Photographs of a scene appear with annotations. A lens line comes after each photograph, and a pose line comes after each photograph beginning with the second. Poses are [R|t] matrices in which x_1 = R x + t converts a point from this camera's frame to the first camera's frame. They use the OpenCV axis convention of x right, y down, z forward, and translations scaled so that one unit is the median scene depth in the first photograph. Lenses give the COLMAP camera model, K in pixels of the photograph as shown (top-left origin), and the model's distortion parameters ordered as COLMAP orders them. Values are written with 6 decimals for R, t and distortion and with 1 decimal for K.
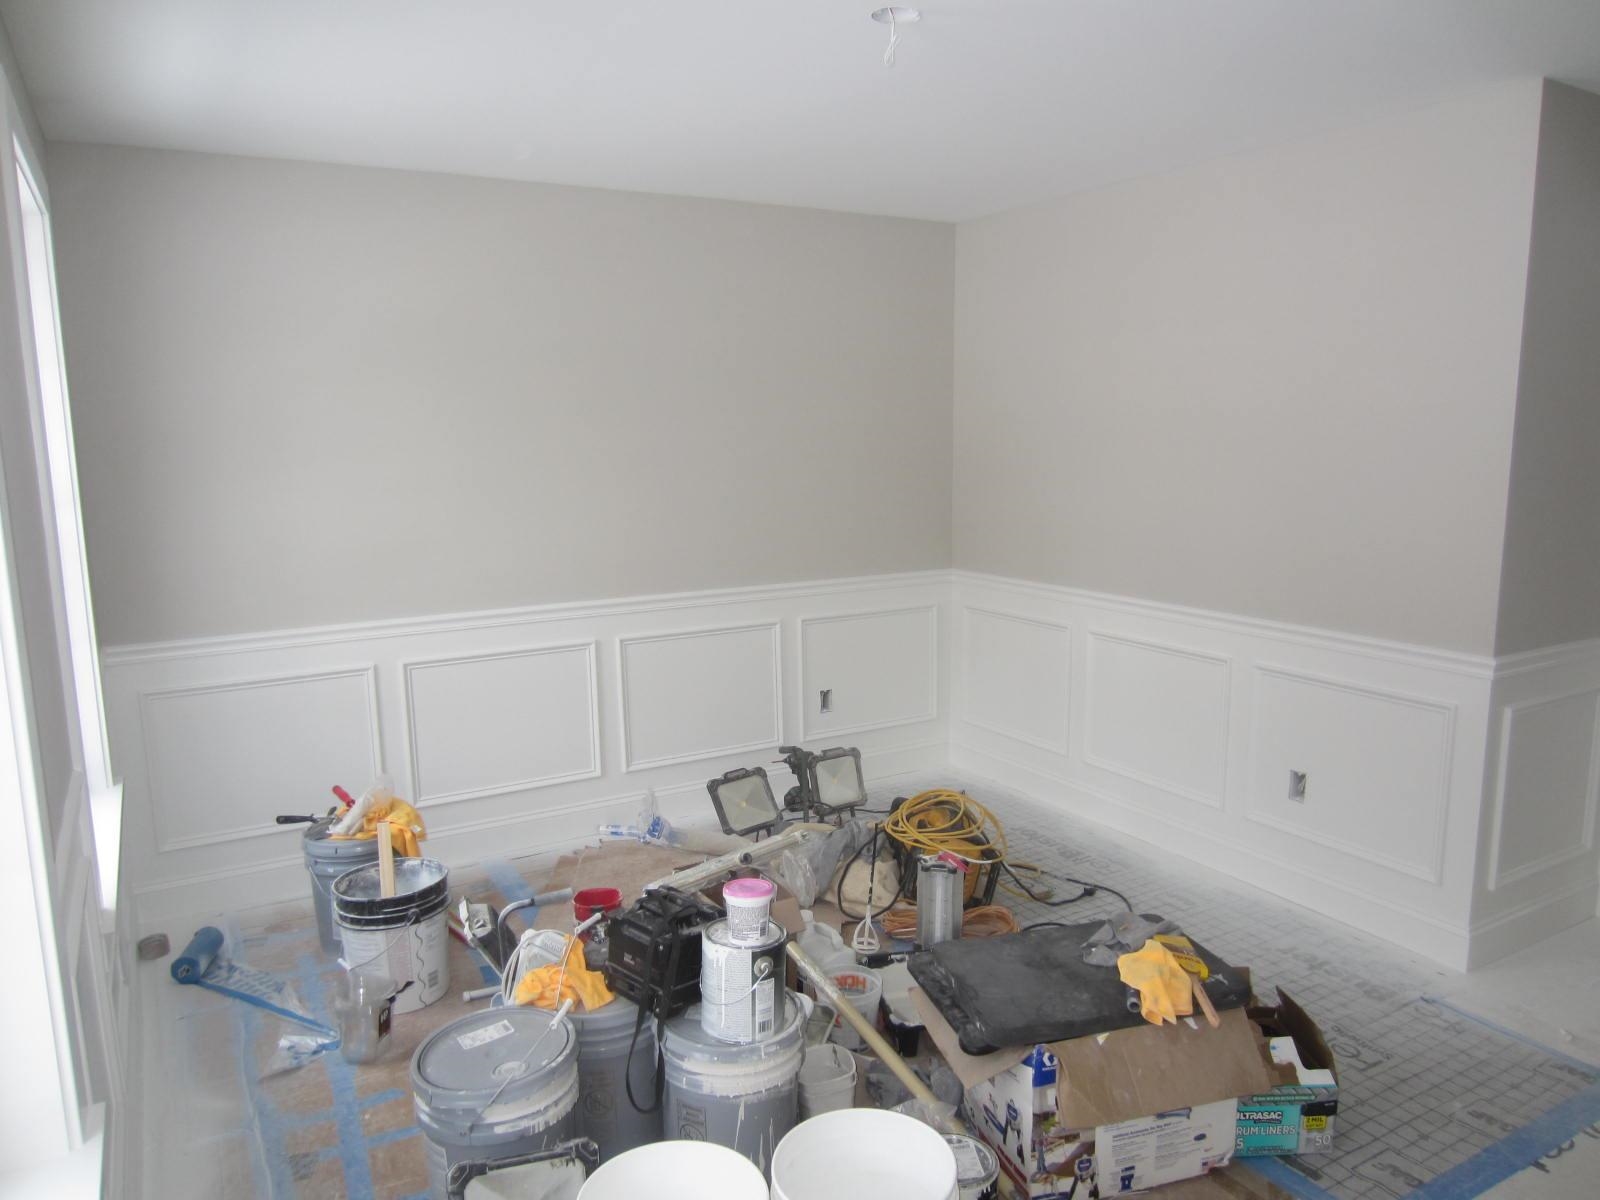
lens RADIAL K [[1140.7, 0, 794.5], [0, 1140.7, 610.2], [0, 0, 1]] dist [-0.001224, 0.001138]
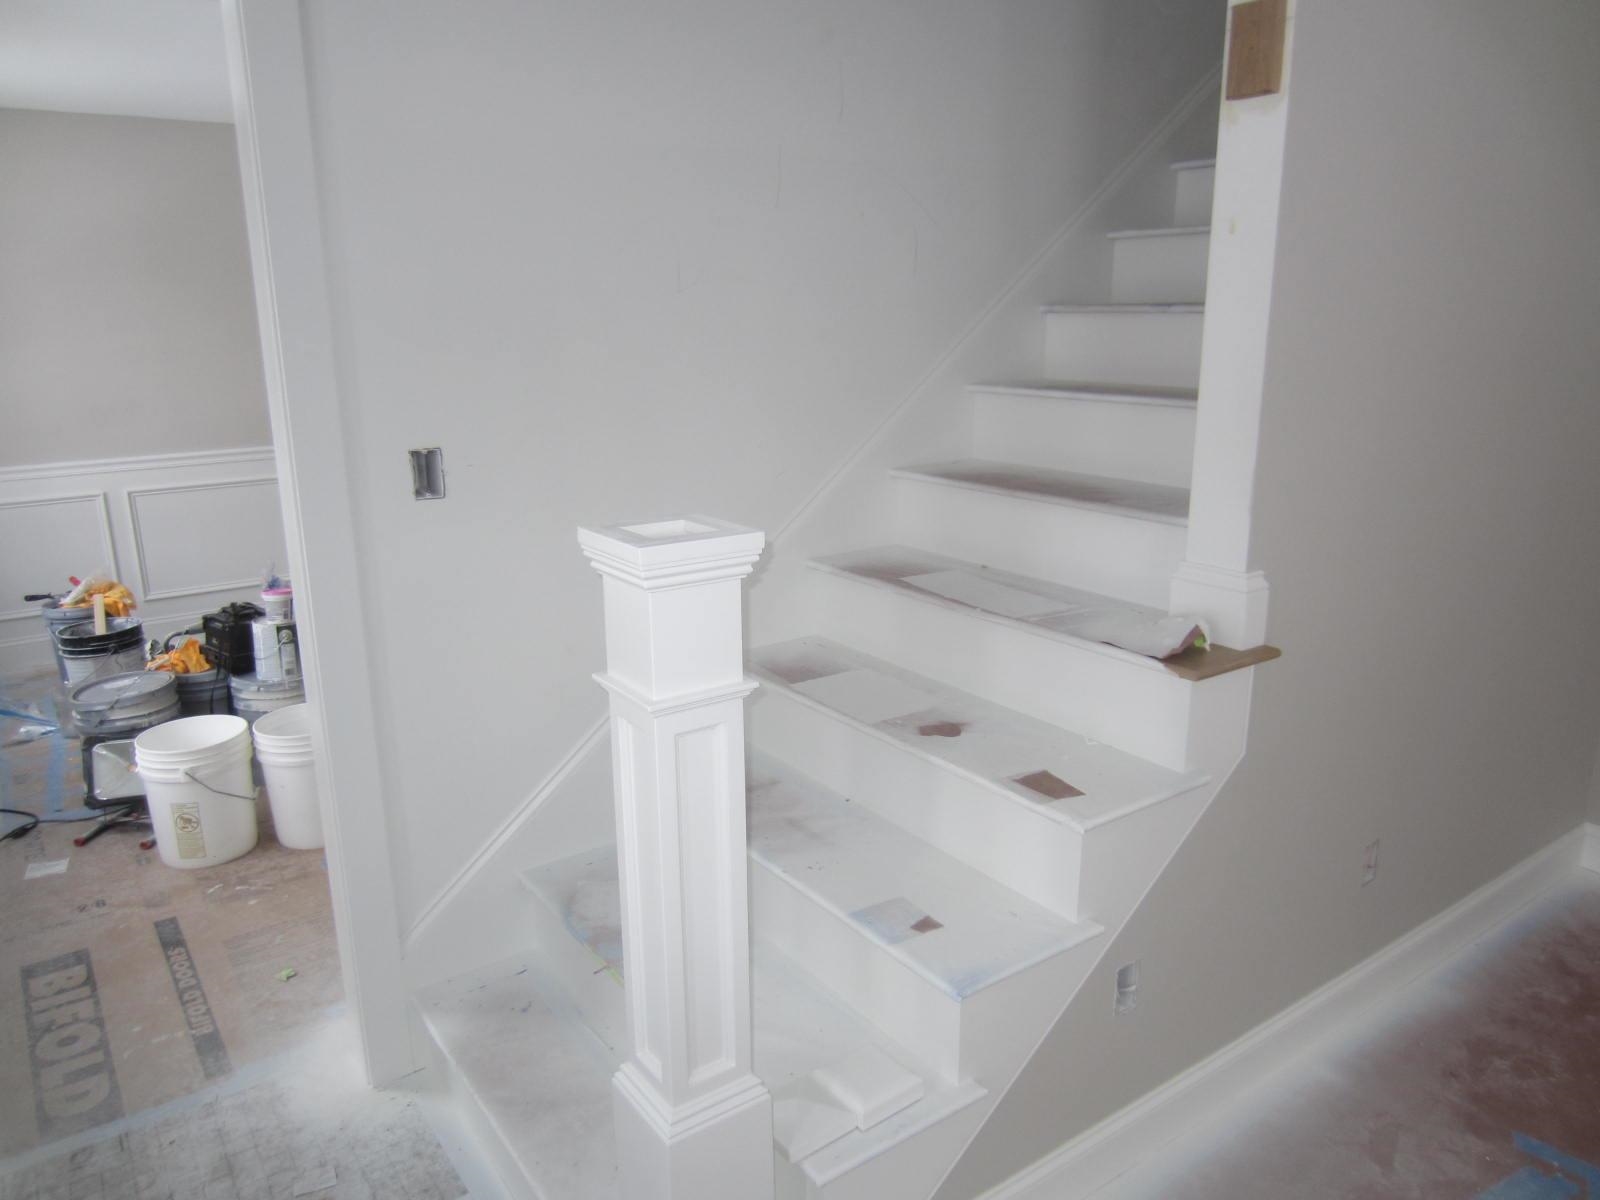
lens RADIAL K [[1140.7, 0, 794.5], [0, 1140.7, 610.2], [0, 0, 1]] dist [-0.001224, 0.001138]
pose [[0.996239, -0.017857, 0.084791, 0.422194], [0.009926, 0.995611, 0.093057, 0.089274], [-0.086081, -0.091865, 0.992044, -0.539703]]
